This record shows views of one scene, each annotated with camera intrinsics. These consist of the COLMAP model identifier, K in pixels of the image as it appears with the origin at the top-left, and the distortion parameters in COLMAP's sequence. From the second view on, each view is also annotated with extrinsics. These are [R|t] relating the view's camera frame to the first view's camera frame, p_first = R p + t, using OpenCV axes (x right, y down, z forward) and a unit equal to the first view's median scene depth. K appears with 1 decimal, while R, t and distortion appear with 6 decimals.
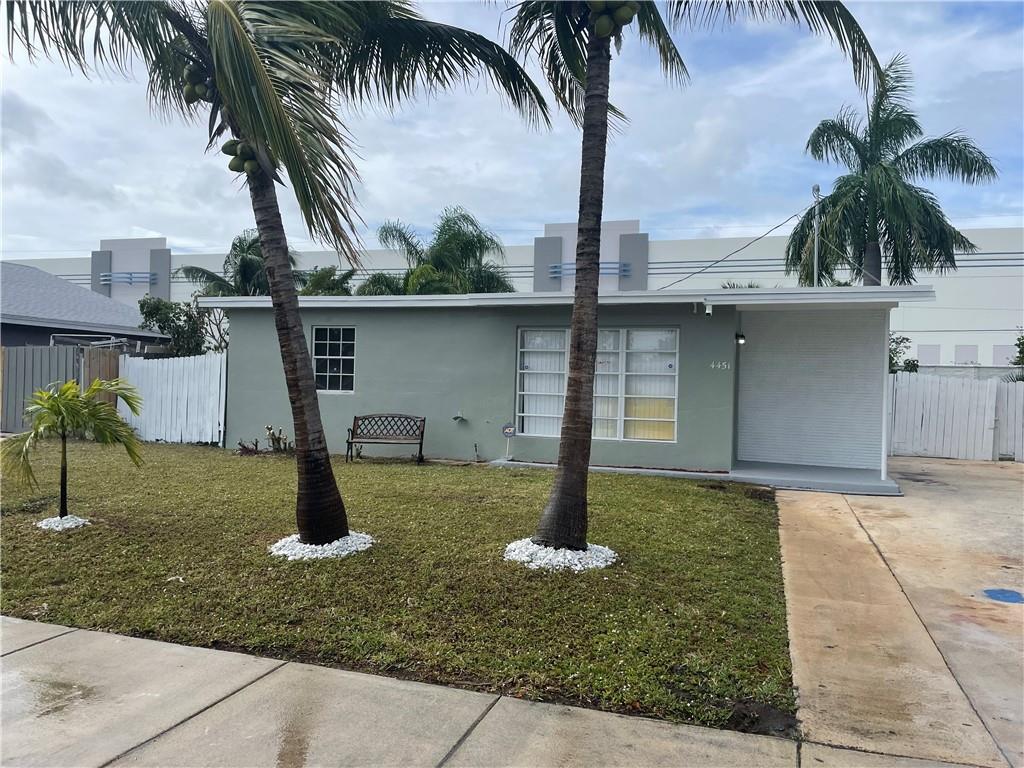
lens RADIAL K [[788.4, 0, 510.8], [0, 788.4, 381.0], [0, 0, 1]] dist [0.082891, -0.112397]
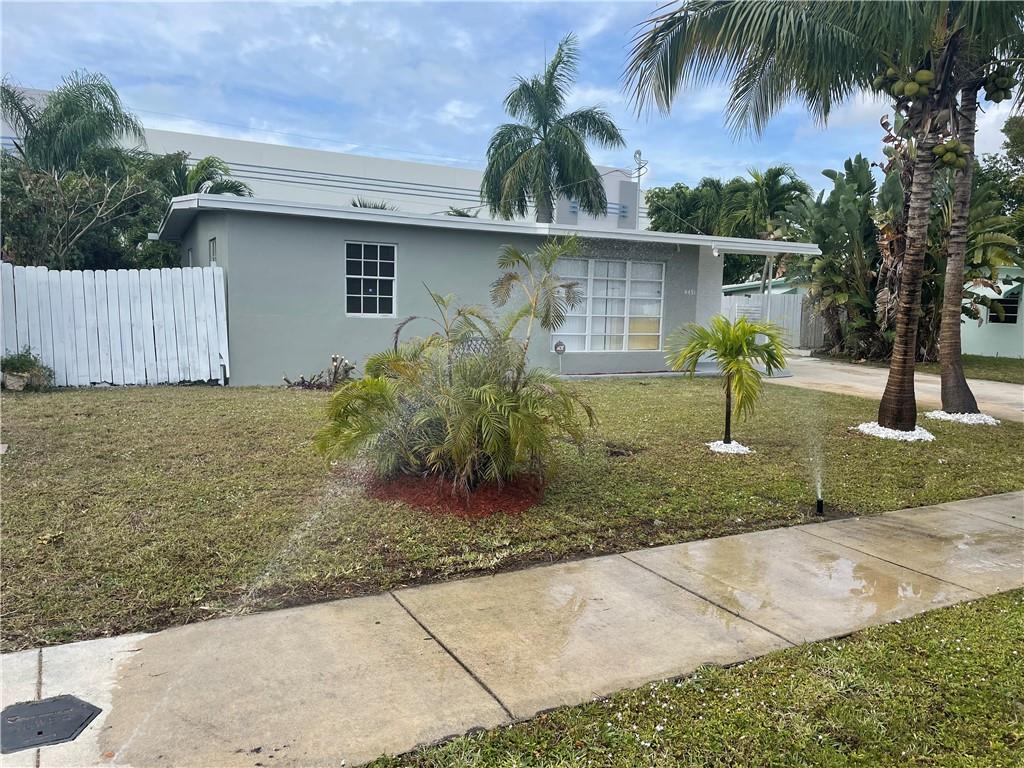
lens RADIAL K [[788.4, 0, 505.6], [0, 788.4, 383.1], [0, 0, 1]] dist [0.082891, -0.112397]
pose [[0.680694, -0.078717, 0.728327, -0.984208], [-0.012993, 0.992756, 0.119440, -0.024560], [-0.732453, -0.090765, 0.674740, 0.323695]]
